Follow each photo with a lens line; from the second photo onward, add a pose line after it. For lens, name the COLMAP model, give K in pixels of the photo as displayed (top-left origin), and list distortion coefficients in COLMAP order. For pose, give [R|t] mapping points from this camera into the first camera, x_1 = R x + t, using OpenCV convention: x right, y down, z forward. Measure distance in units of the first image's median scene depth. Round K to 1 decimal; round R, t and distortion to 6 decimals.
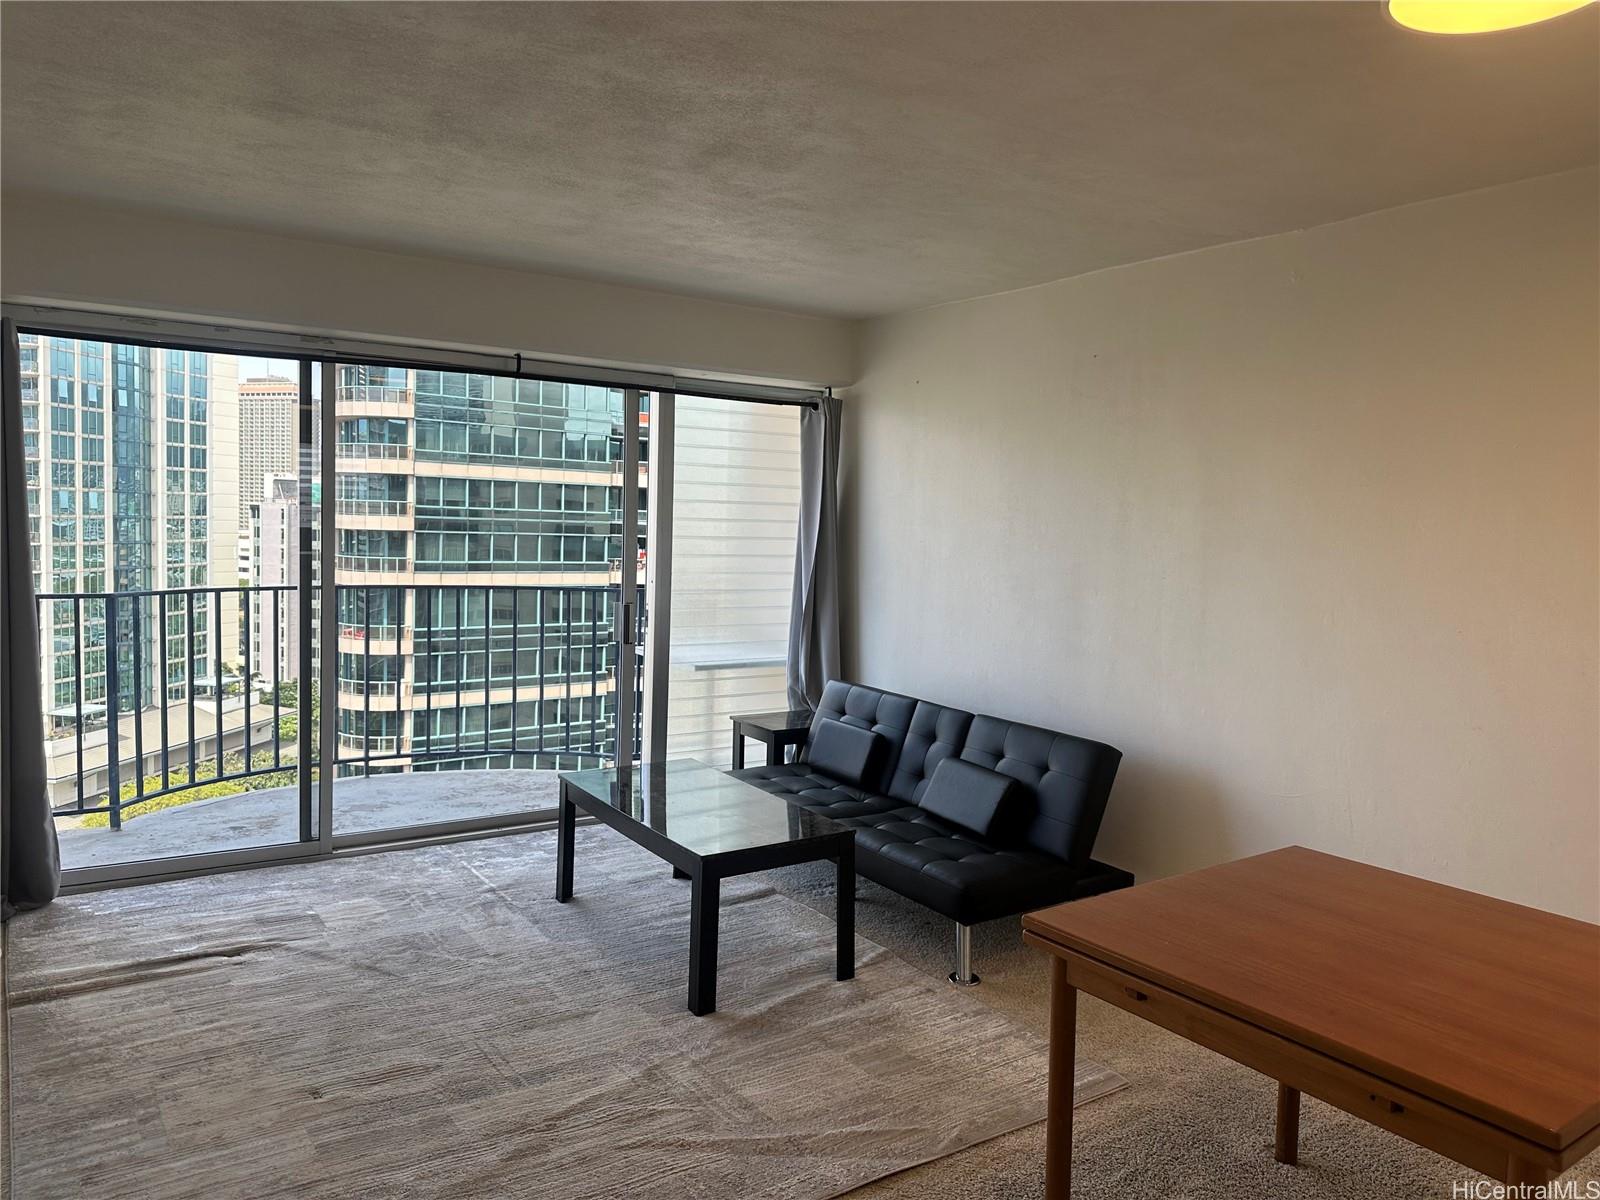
lens RADIAL K [[1131.6, 0, 802.4], [0, 1131.6, 595.6], [0, 0, 1]] dist [0.037309, -0.044961]
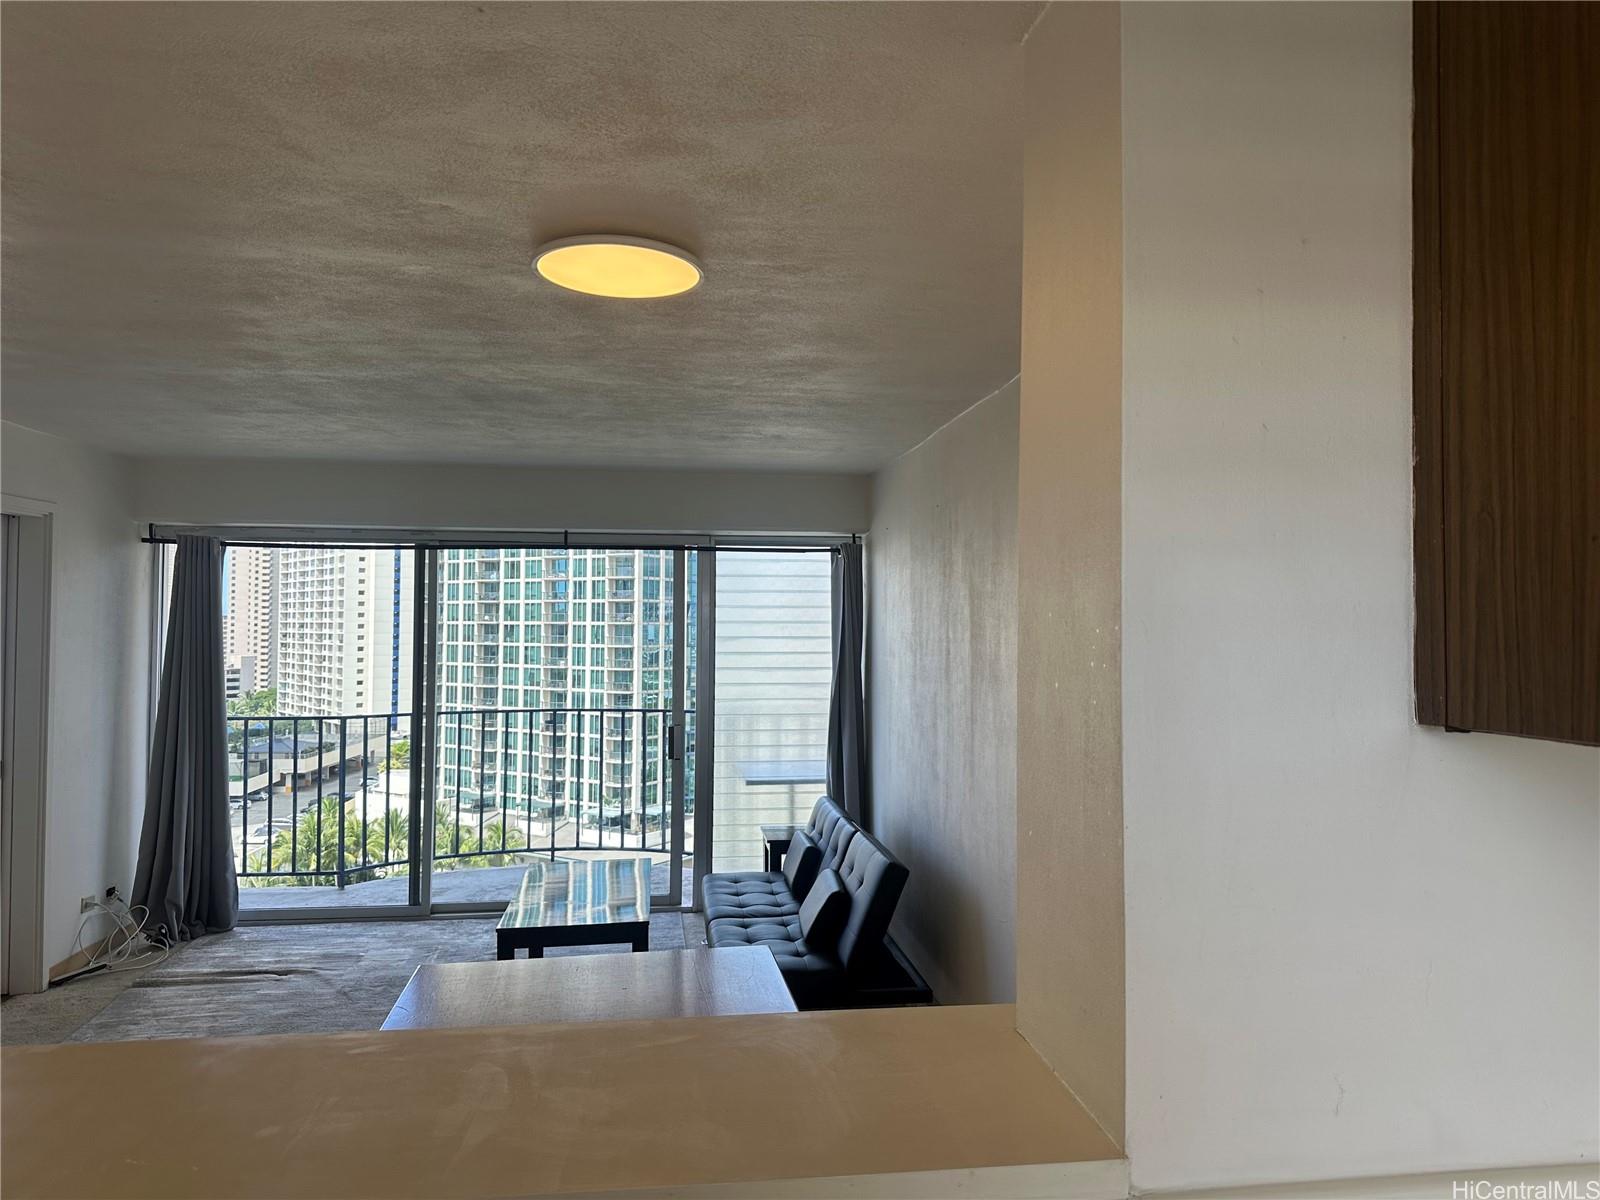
lens RADIAL K [[1131.6, 0, 799.4], [0, 1131.6, 603.1], [0, 0, 1]] dist [0.037309, -0.044961]
pose [[0.890909, -0.043606, -0.452083, 0.694259], [0.000604, 0.995493, -0.094829, -0.013286], [0.454181, 0.084211, 0.886921, -0.016324]]
